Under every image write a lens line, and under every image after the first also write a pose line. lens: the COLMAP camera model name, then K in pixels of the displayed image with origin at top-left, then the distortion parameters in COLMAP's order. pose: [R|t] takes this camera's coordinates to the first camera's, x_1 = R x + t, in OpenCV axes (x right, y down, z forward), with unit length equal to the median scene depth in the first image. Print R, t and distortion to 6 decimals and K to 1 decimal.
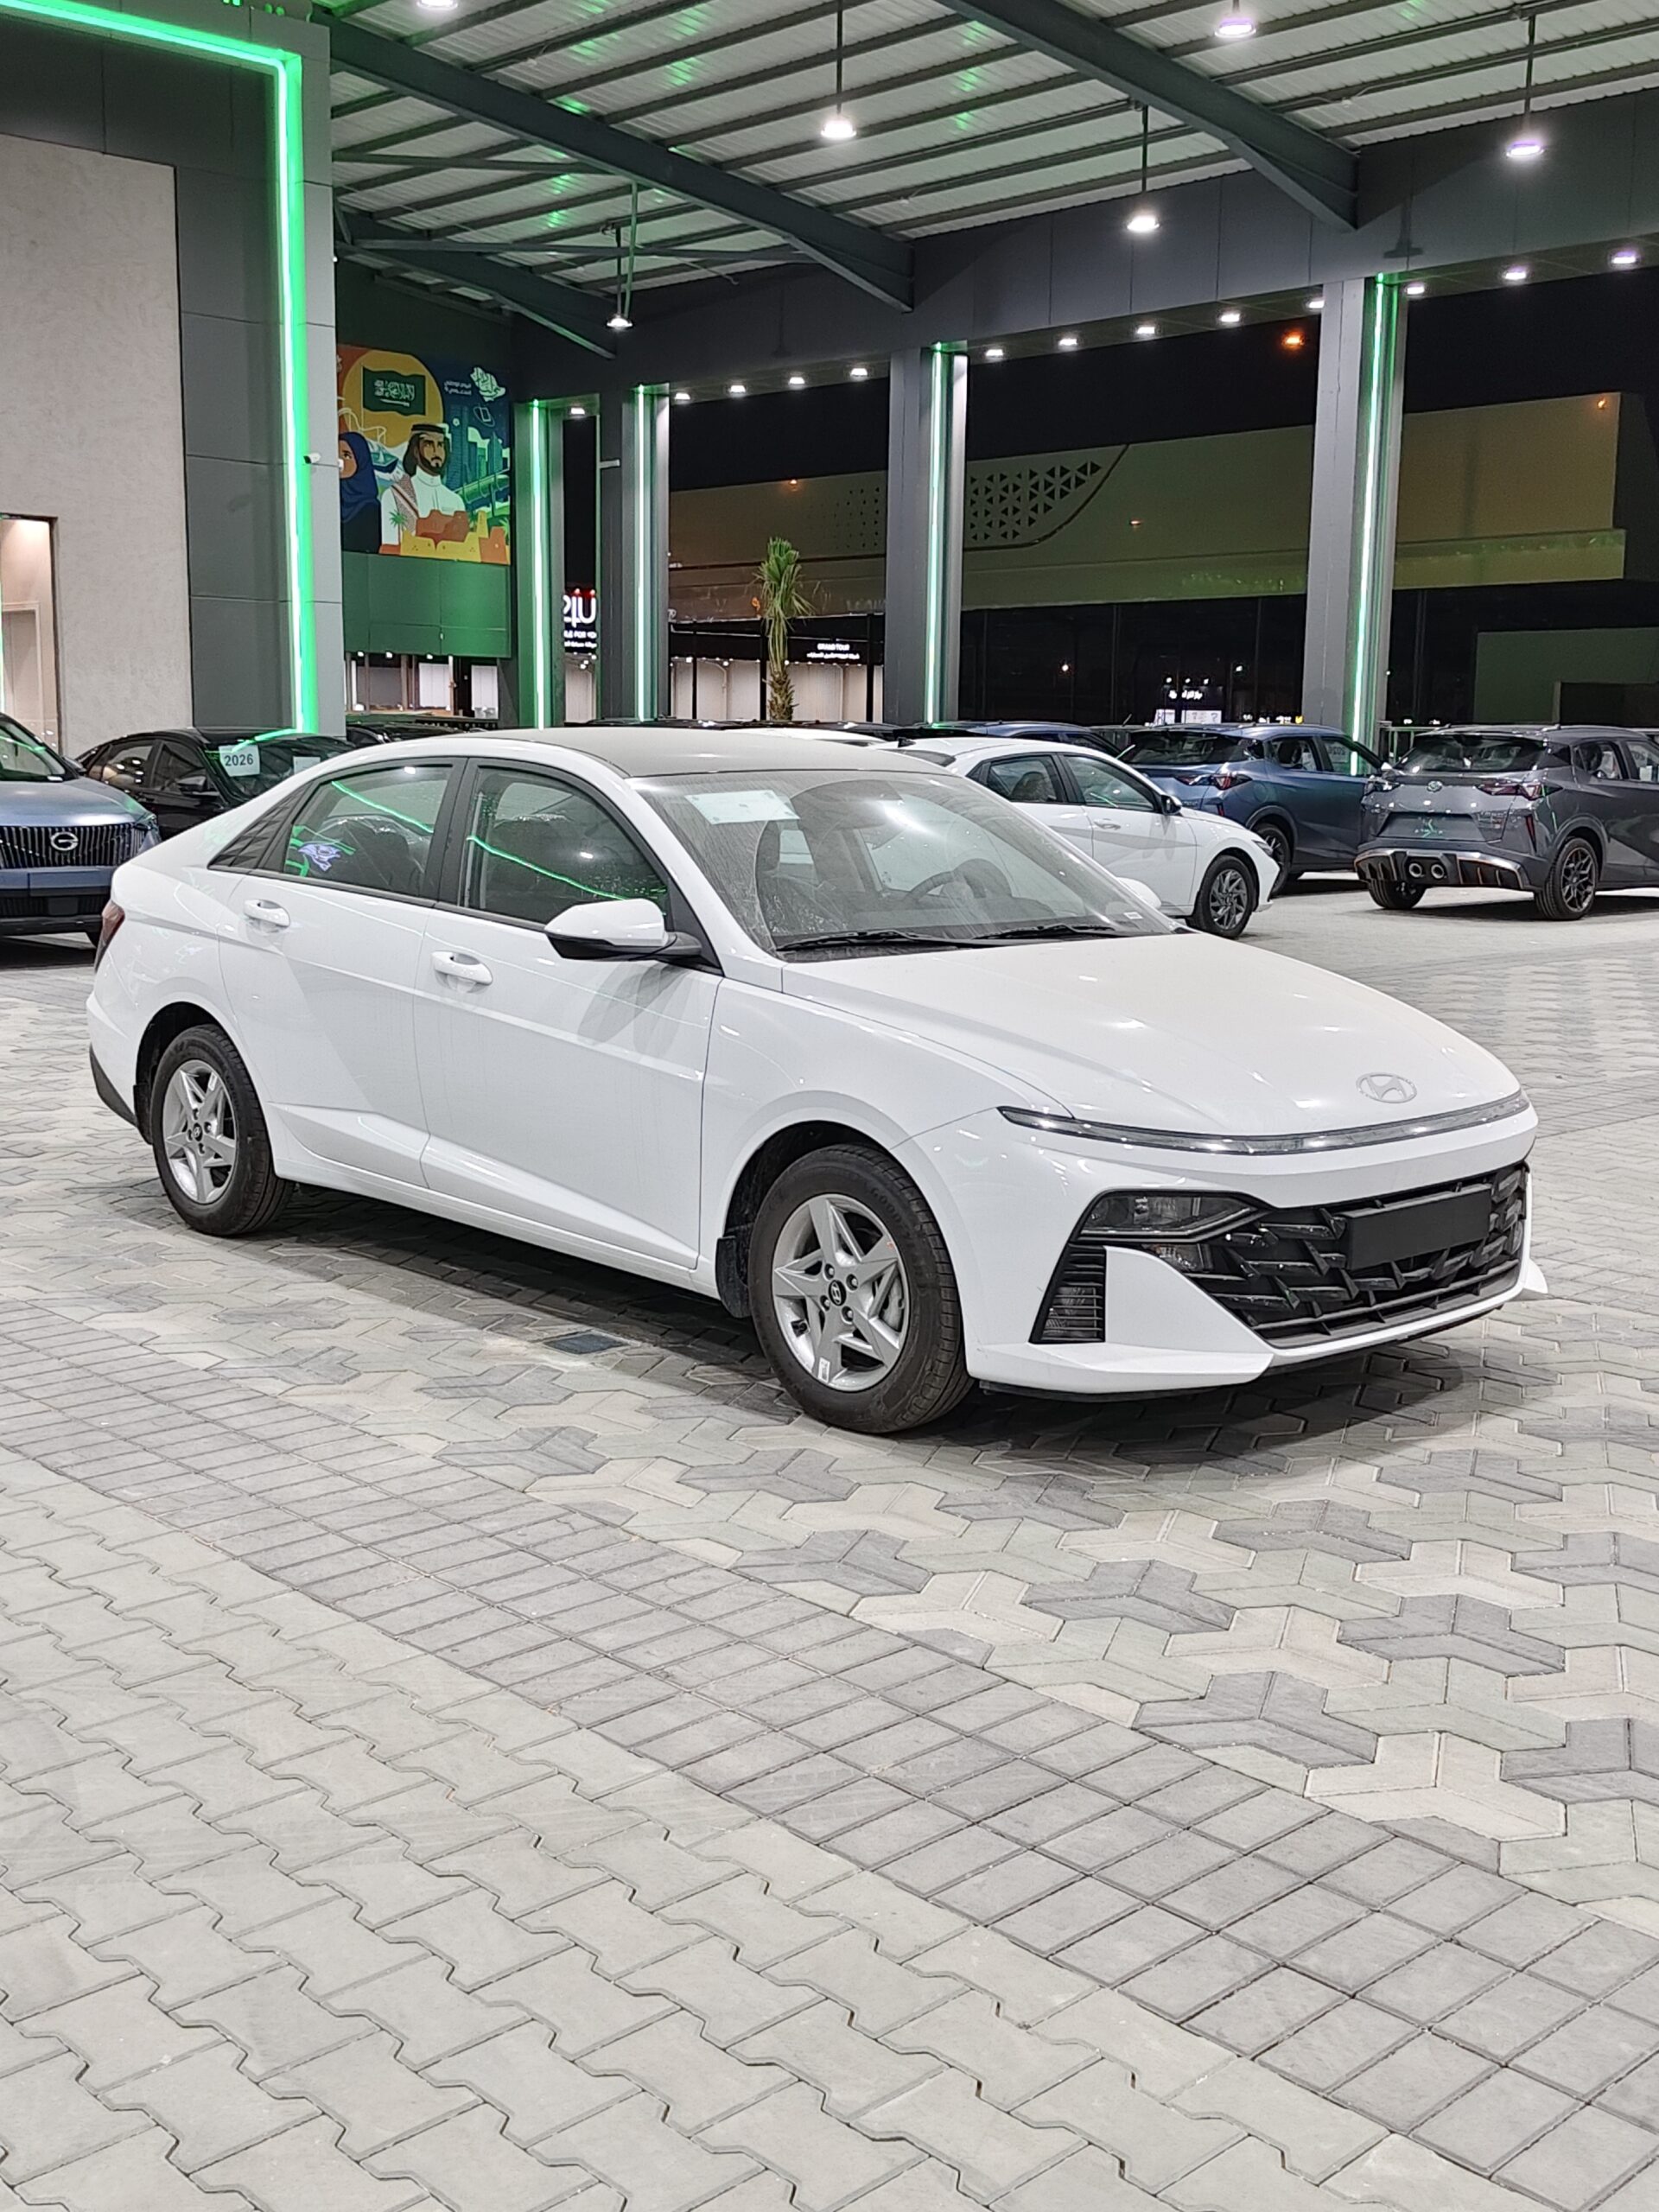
lens RADIAL K [[2421.2, 0, 840.5], [0, 2421.2, 1097.1], [0, 0, 1]] dist [0.023837, 0.000000]
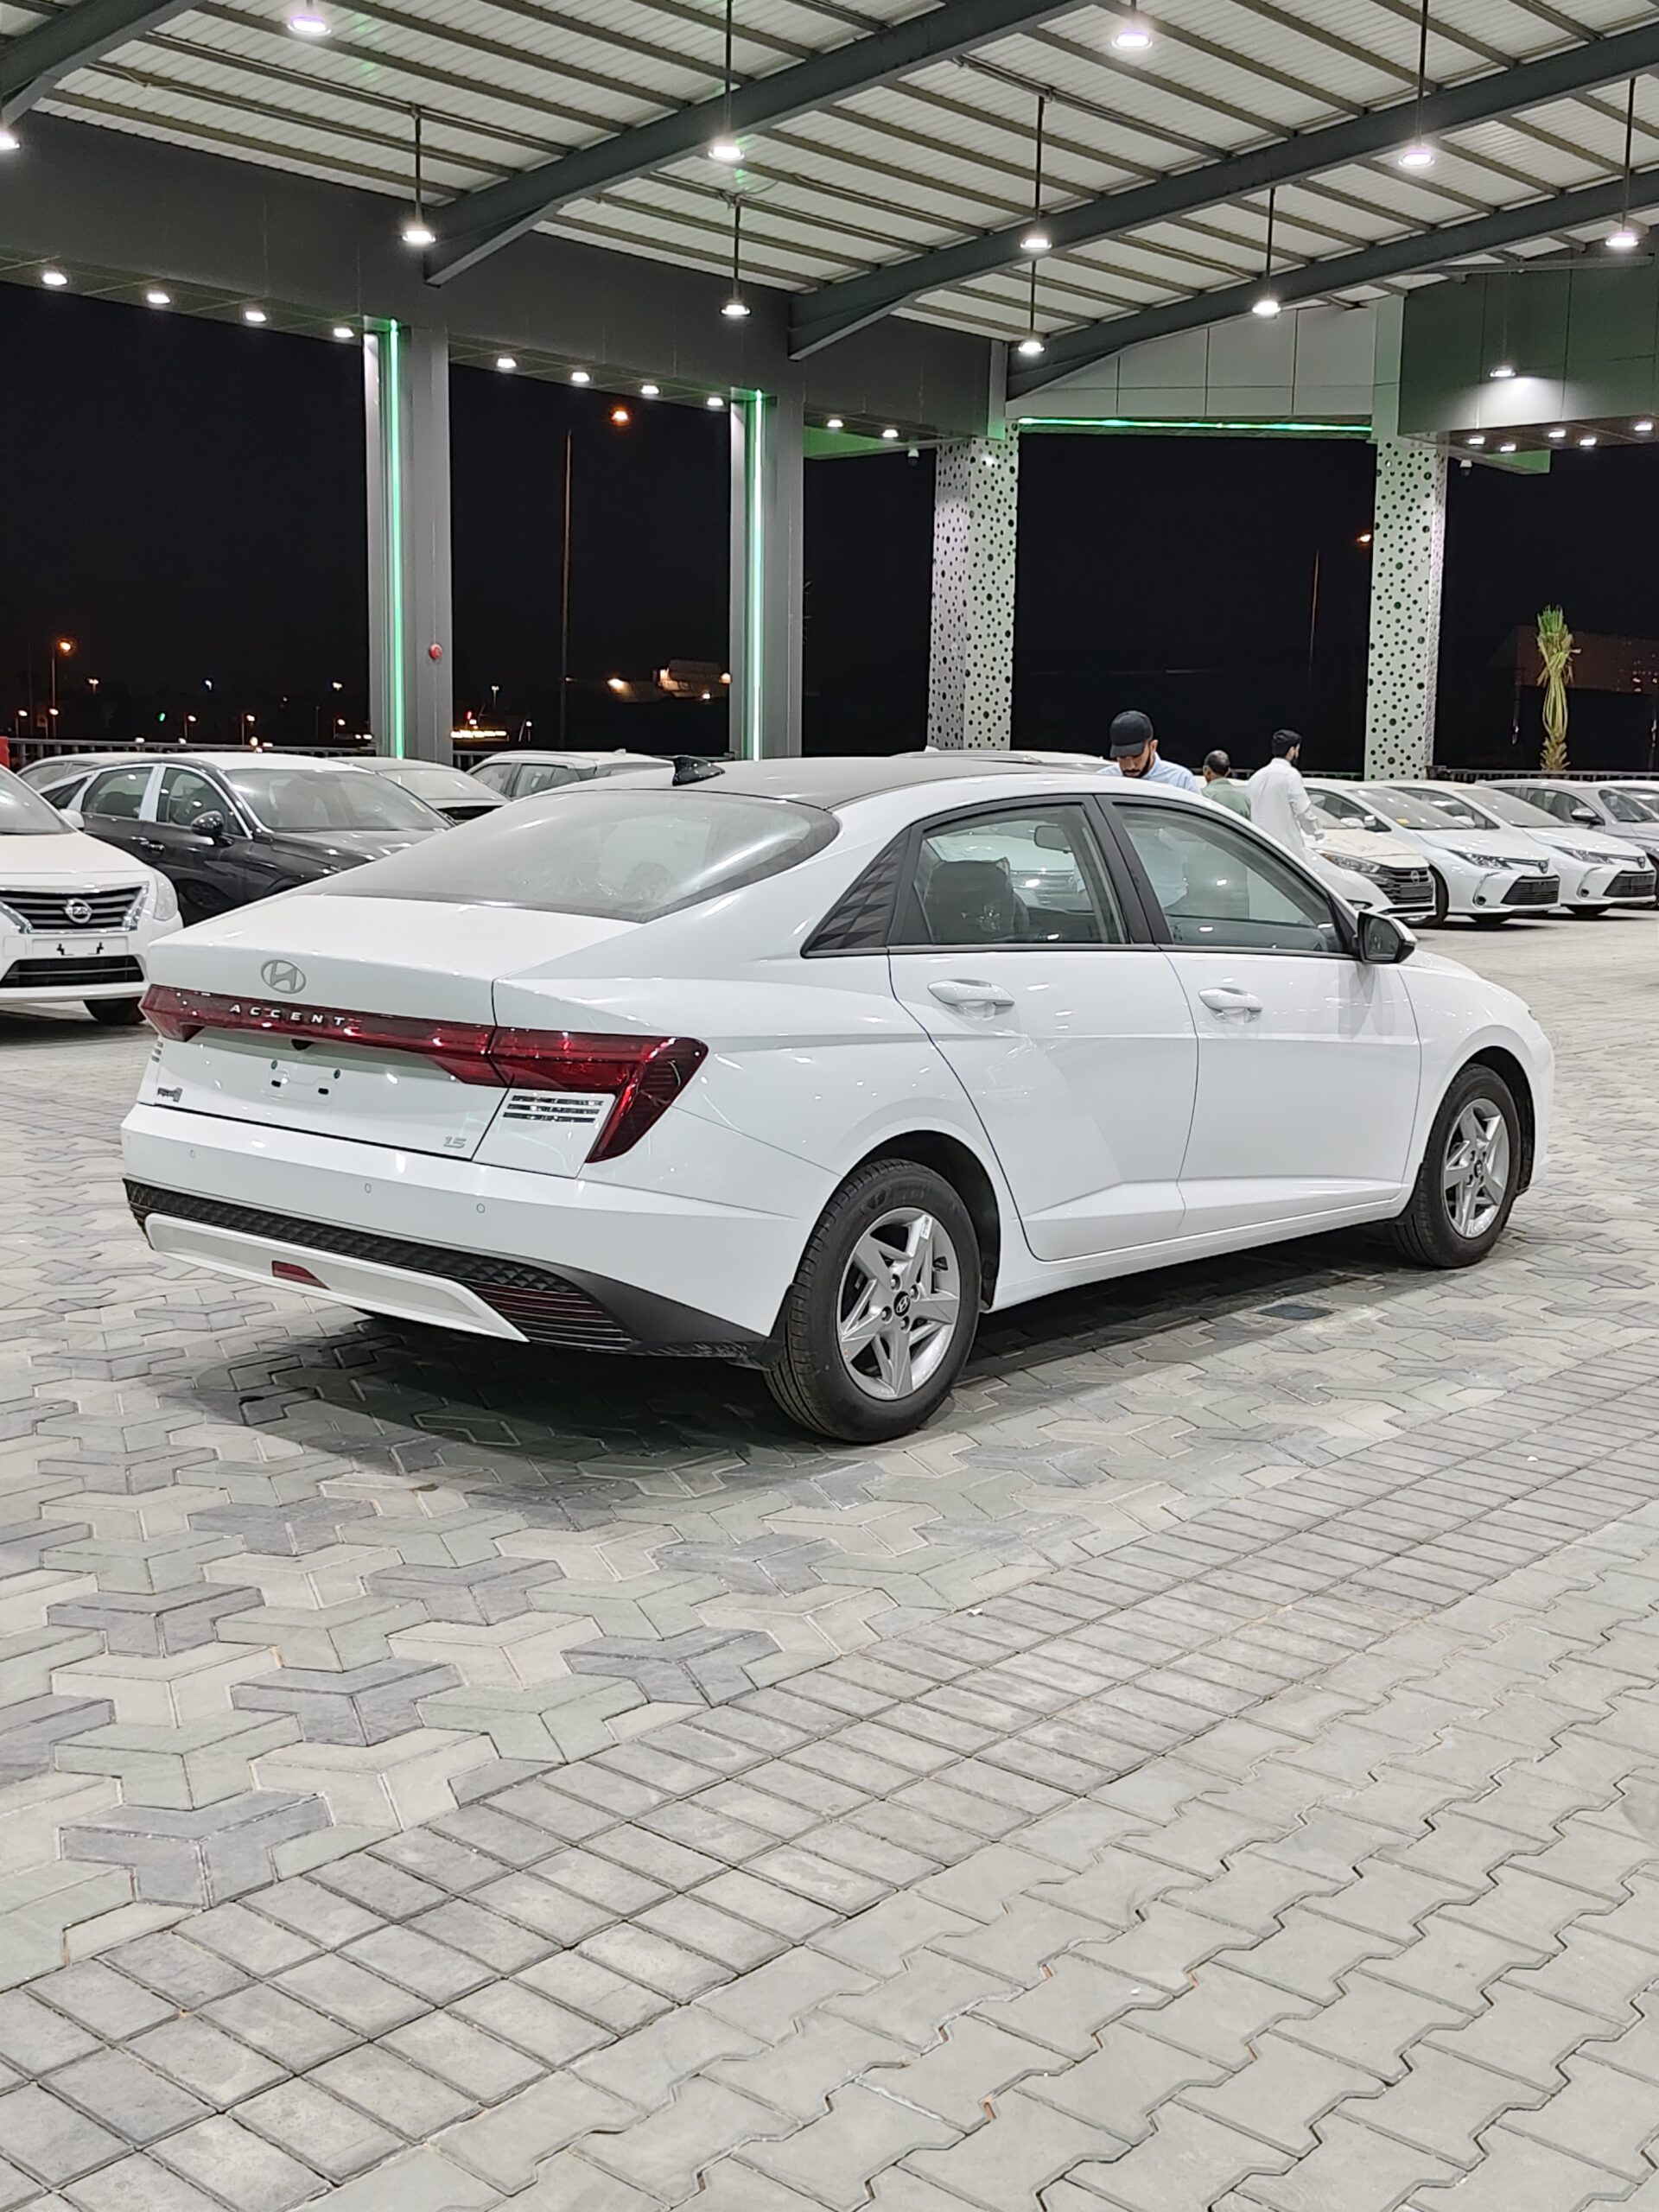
lens RADIAL K [[2421.2, 0, 840.3], [0, 2421.2, 1112.7], [0, 0, 1]] dist [0.023837, 0.000000]
pose [[-0.043592, -0.129671, 0.990598, -1.714373], [0.168043, 0.976462, 0.135215, -0.255329], [-0.984815, 0.172357, -0.020776, 1.797337]]
